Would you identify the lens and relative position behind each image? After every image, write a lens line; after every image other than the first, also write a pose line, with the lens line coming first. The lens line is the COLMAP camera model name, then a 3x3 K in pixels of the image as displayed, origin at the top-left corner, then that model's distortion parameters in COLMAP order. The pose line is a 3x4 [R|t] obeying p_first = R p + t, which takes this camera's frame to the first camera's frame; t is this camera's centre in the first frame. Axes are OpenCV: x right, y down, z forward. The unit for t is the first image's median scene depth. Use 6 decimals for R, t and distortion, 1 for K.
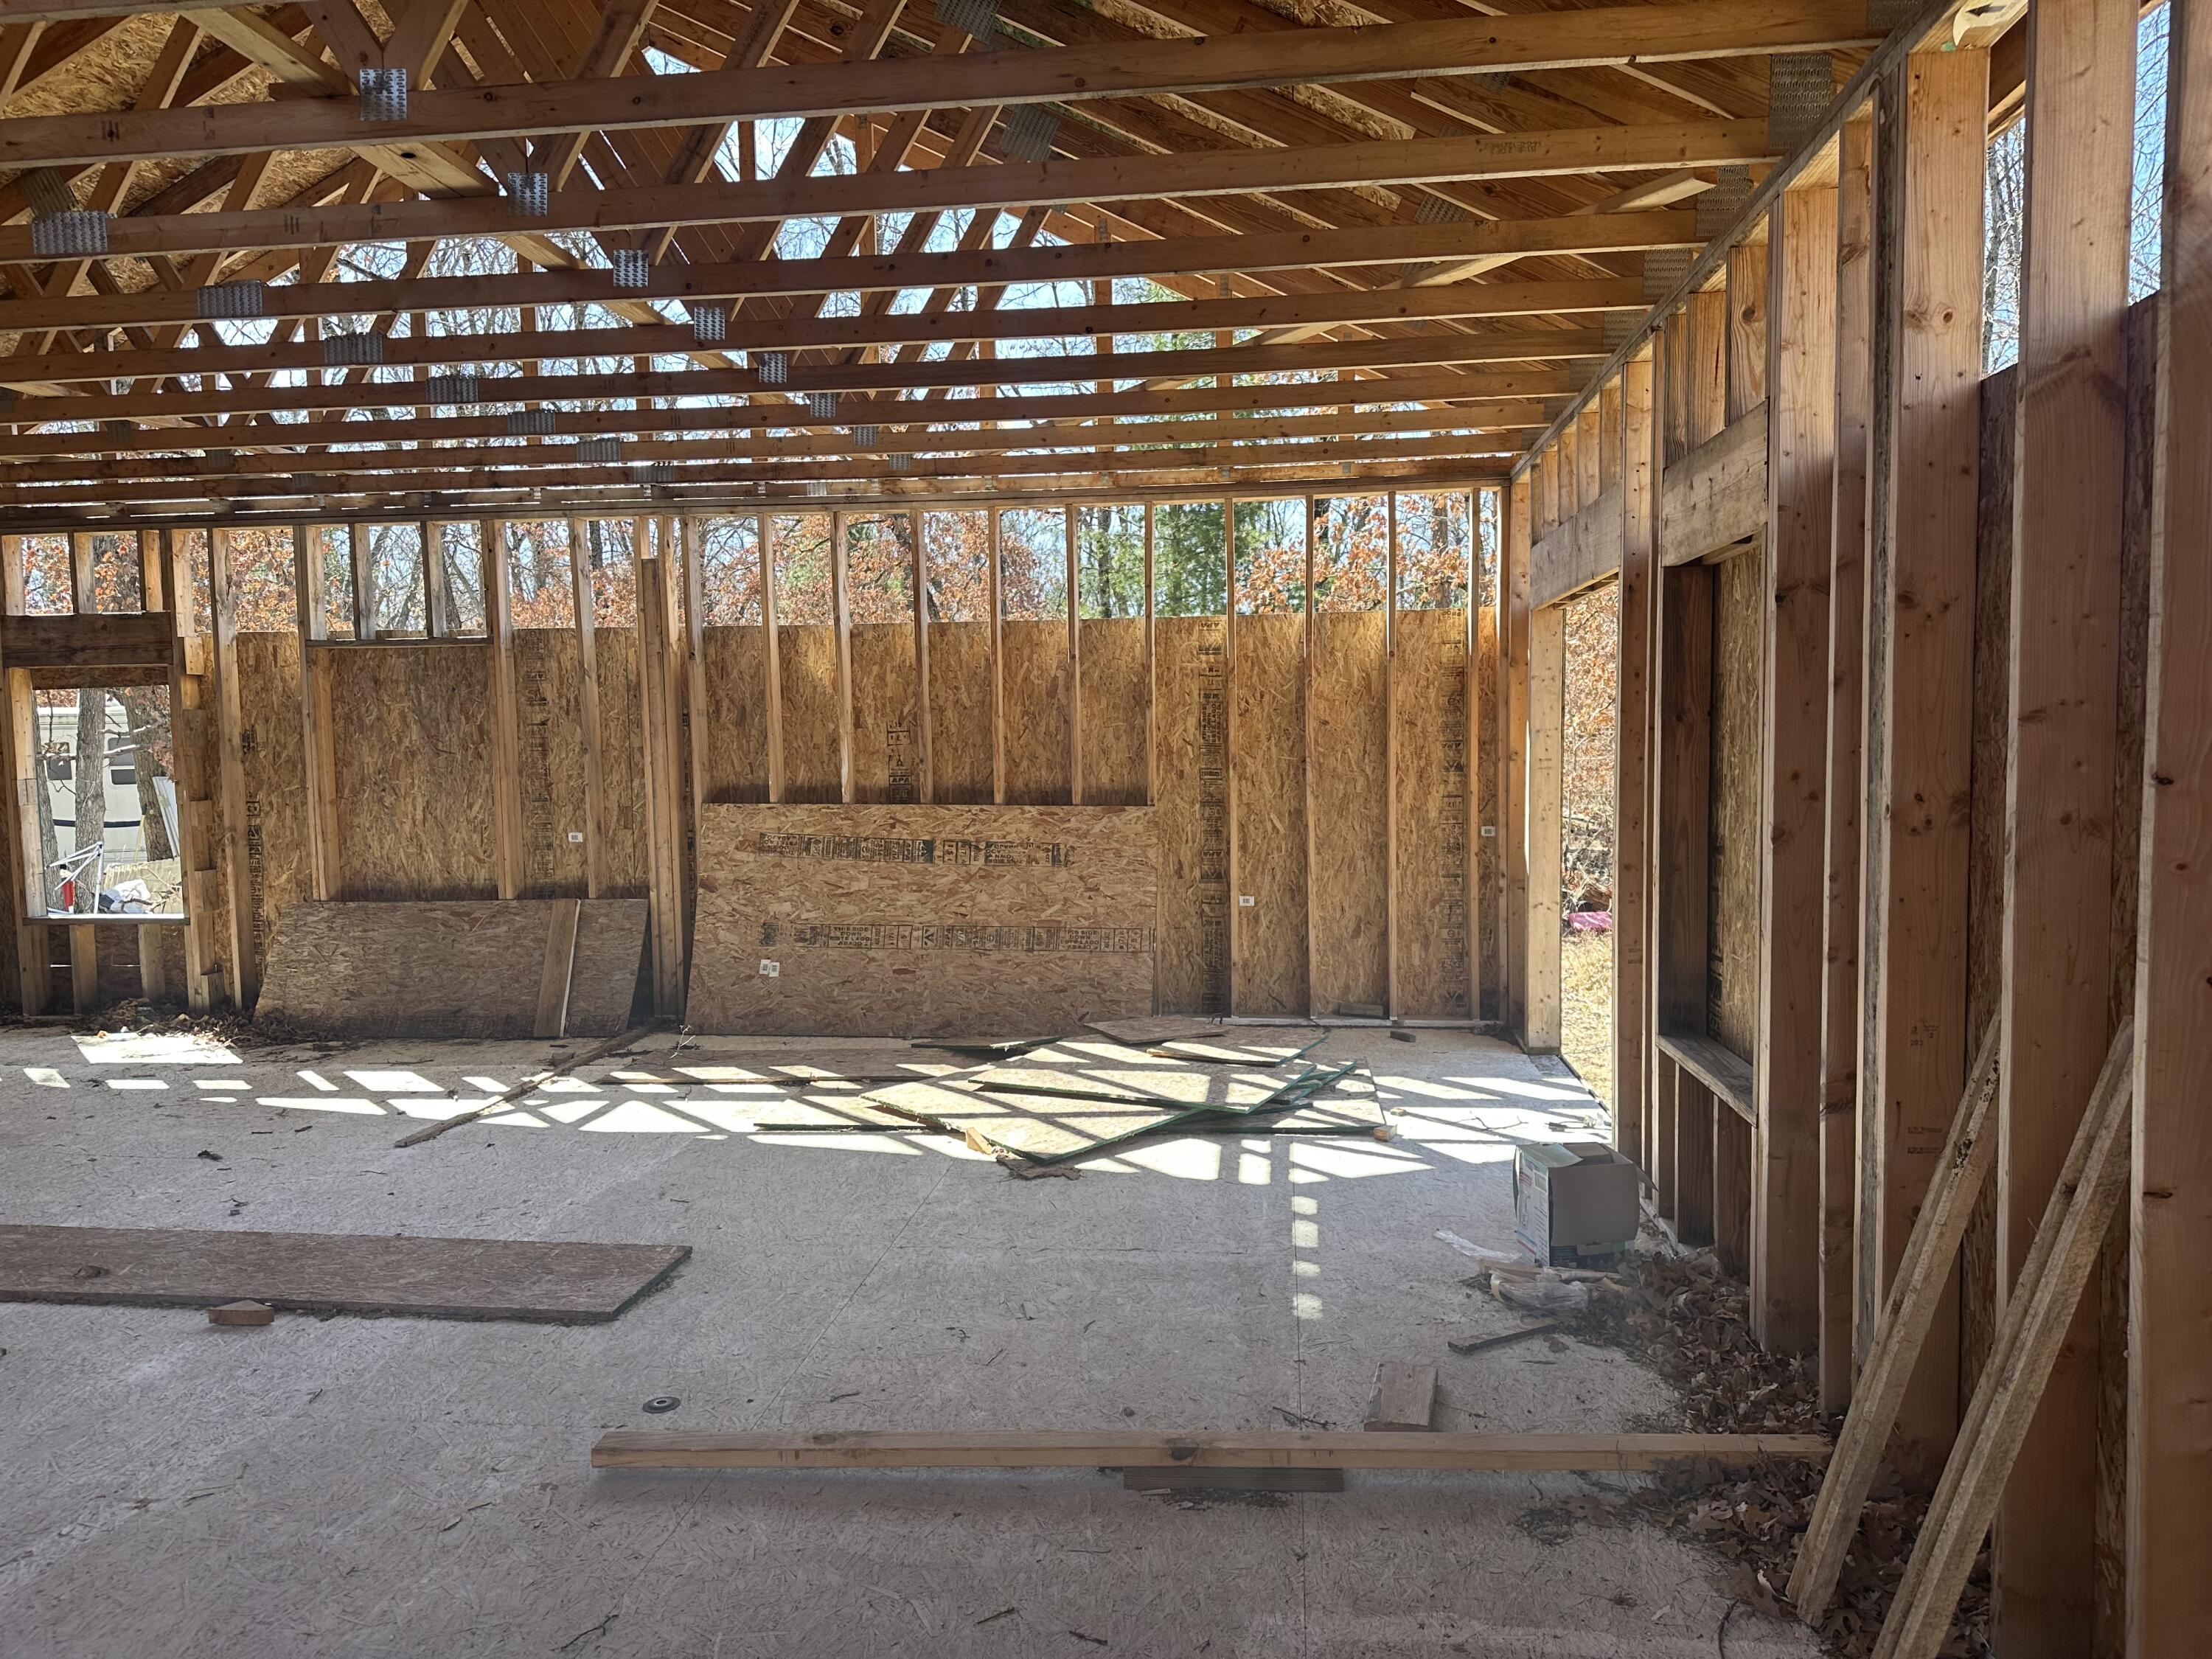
lens RADIAL K [[1522.6, 0, 1111.7], [0, 1522.6, 829.9], [0, 0, 1]] dist [0.097841, -0.113136]
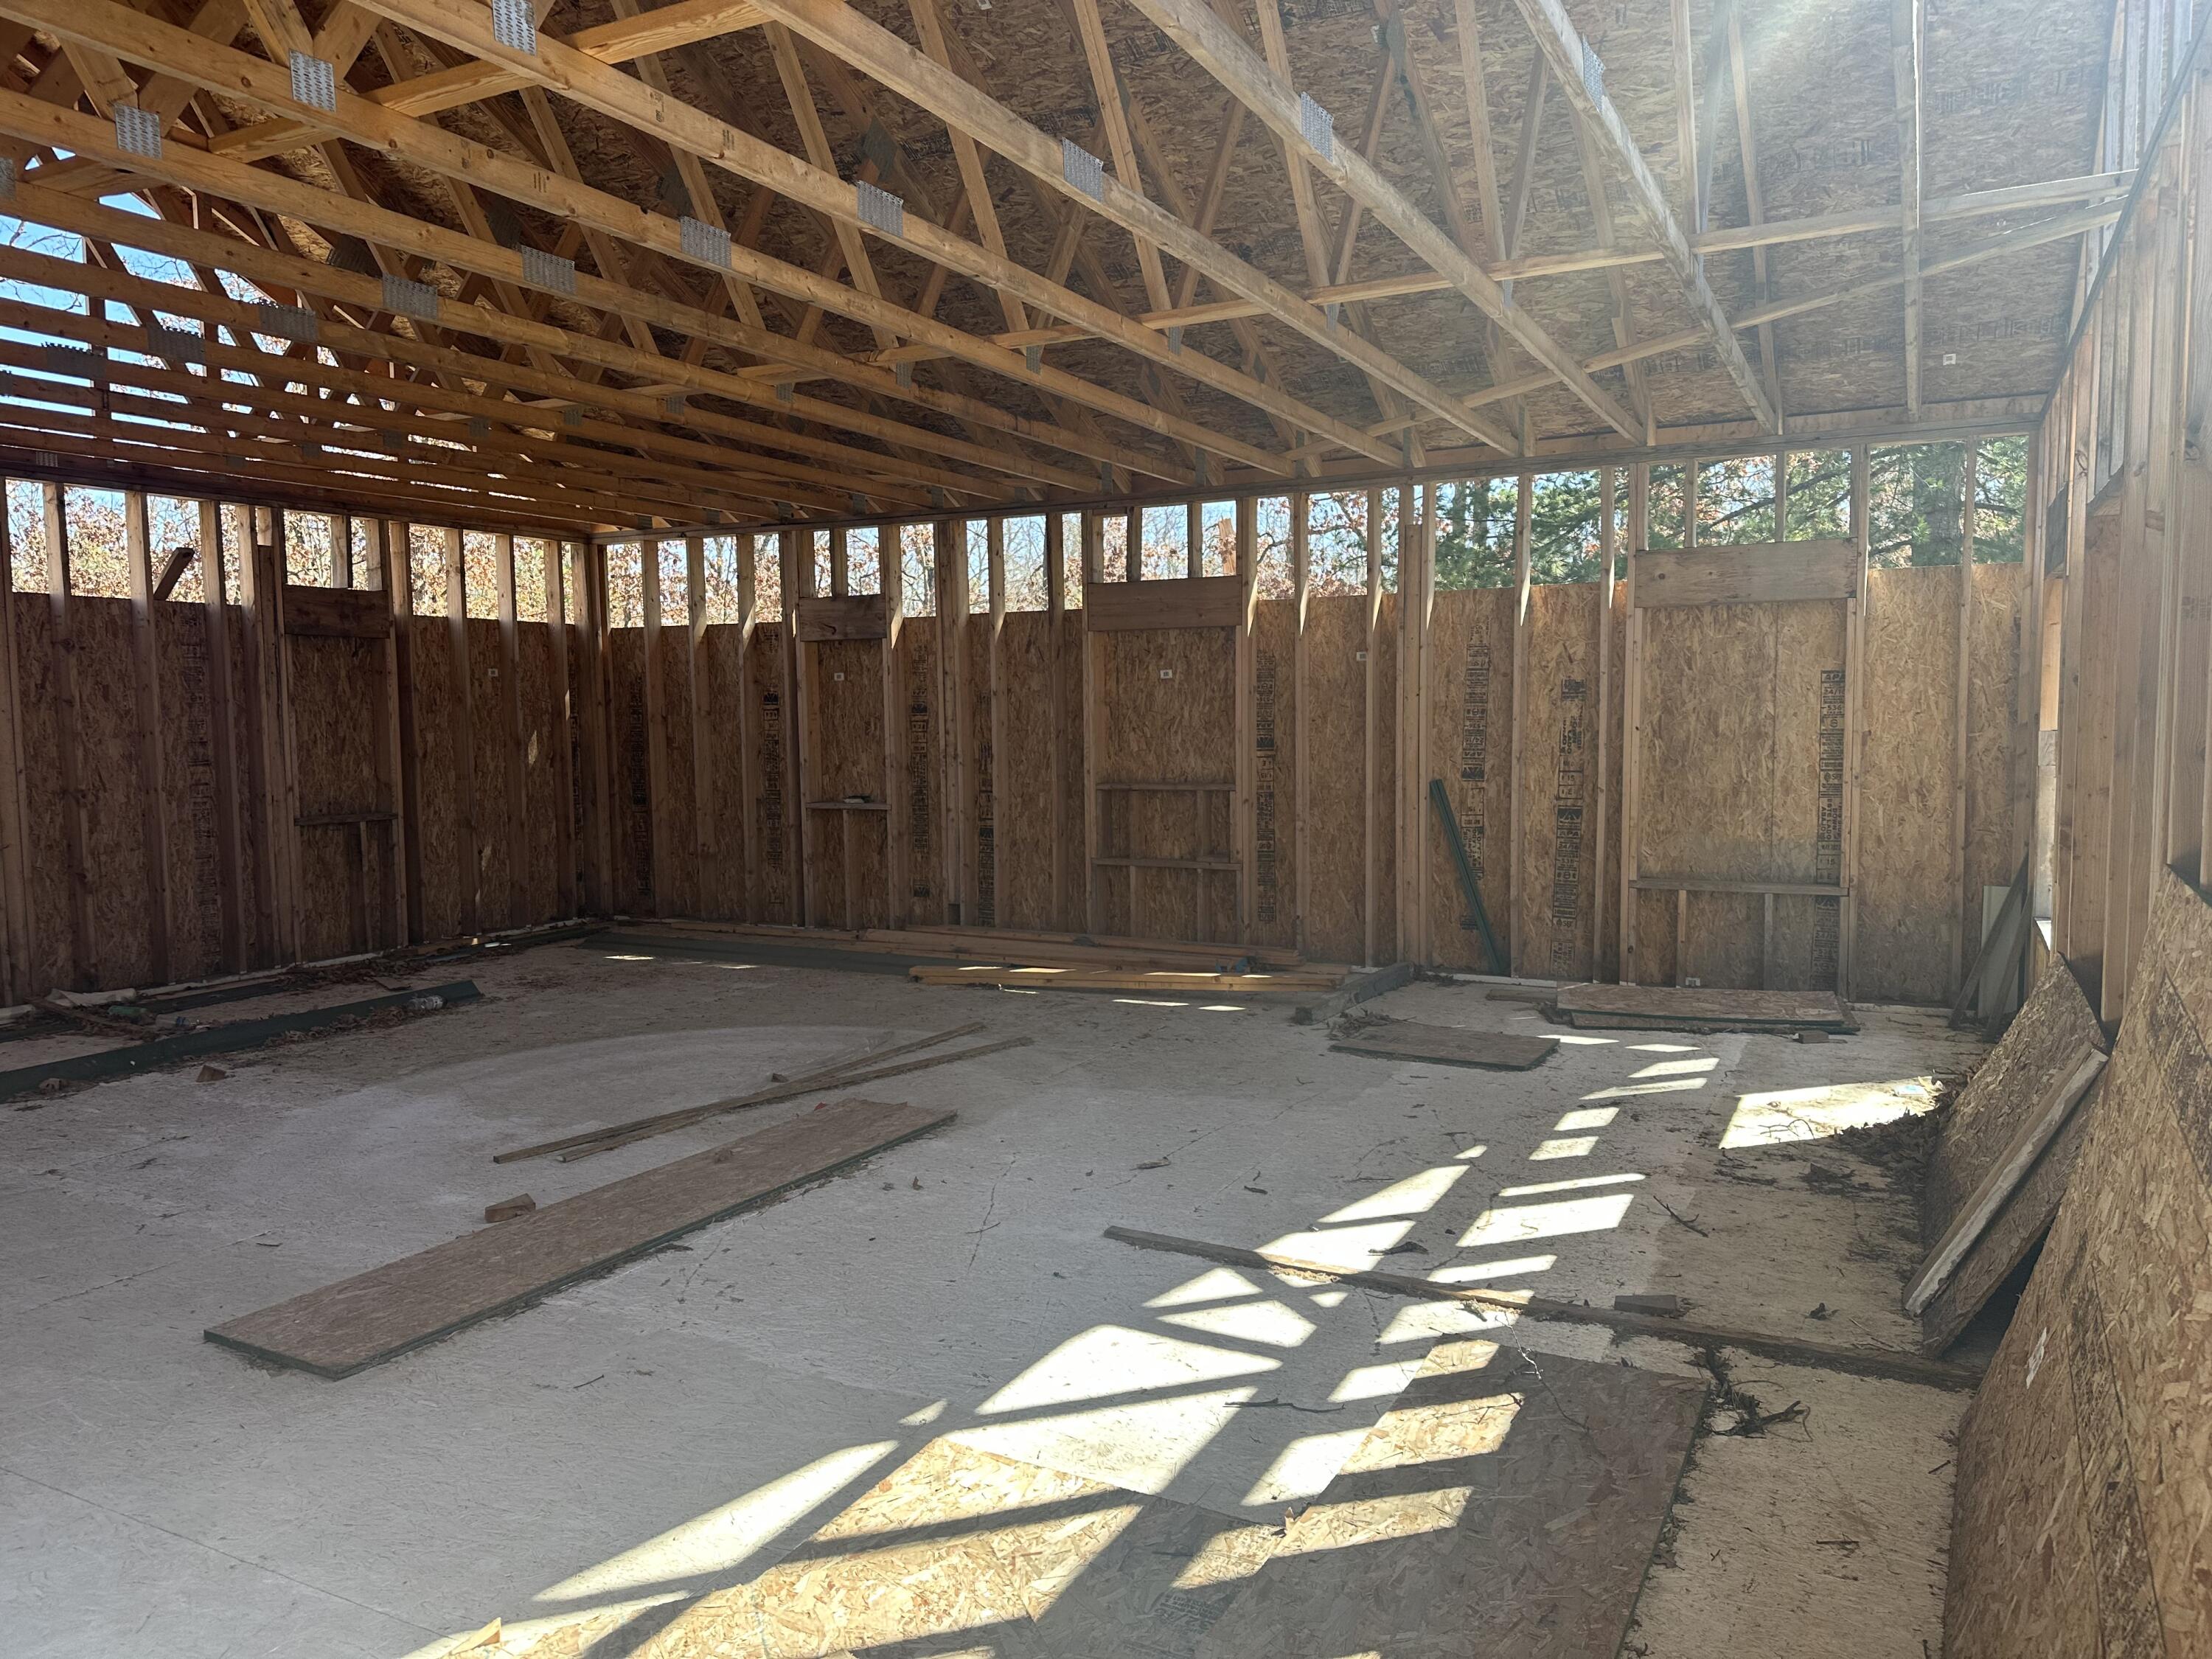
lens RADIAL K [[1522.6, 0, 1111.7], [0, 1522.6, 829.9], [0, 0, 1]] dist [0.097841, -0.113136]
pose [[-0.353150, 0.093840, -0.930849, 0.307604], [-0.045086, 0.992094, 0.117119, -0.113212], [0.934480, 0.083328, -0.346127, 1.725394]]
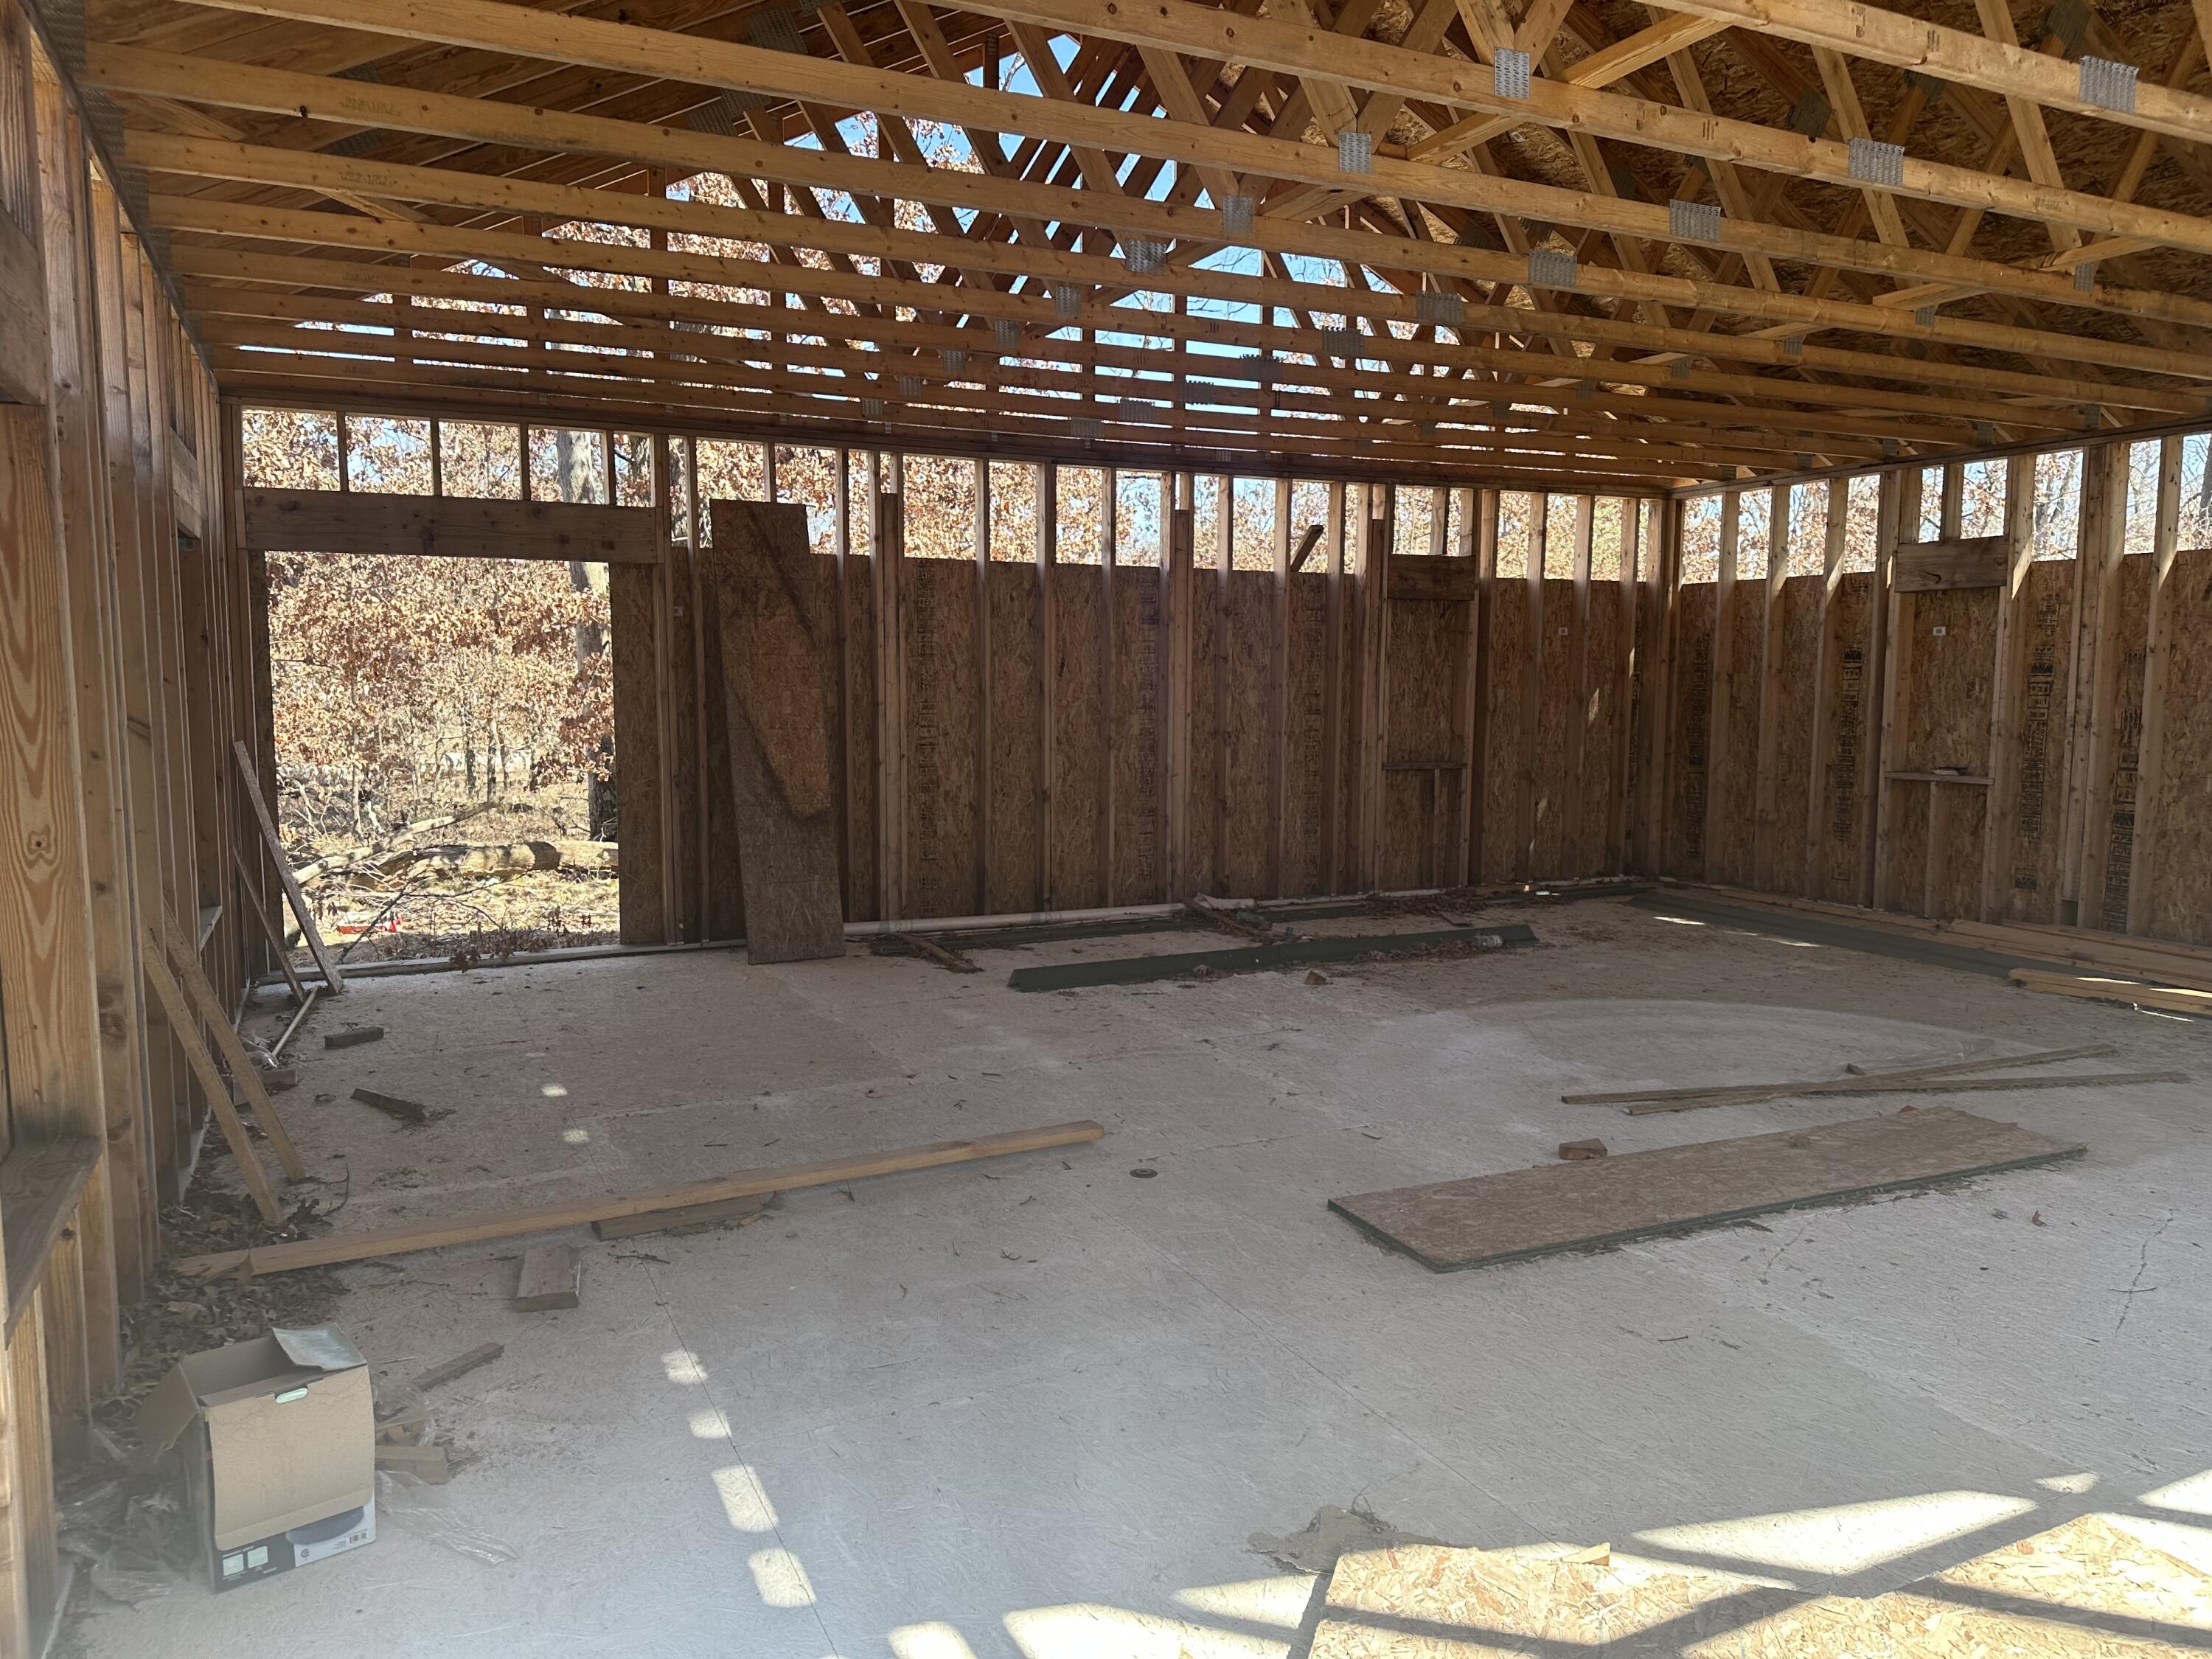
lens RADIAL K [[1522.6, 0, 1111.7], [0, 1522.6, 829.9], [0, 0, 1]] dist [0.097841, -0.113136]
pose [[-0.840443, 0.069141, -0.537471, 0.342996], [-0.025462, 0.985693, 0.166615, -0.110322], [0.541302, 0.153716, -0.826658, 1.683568]]
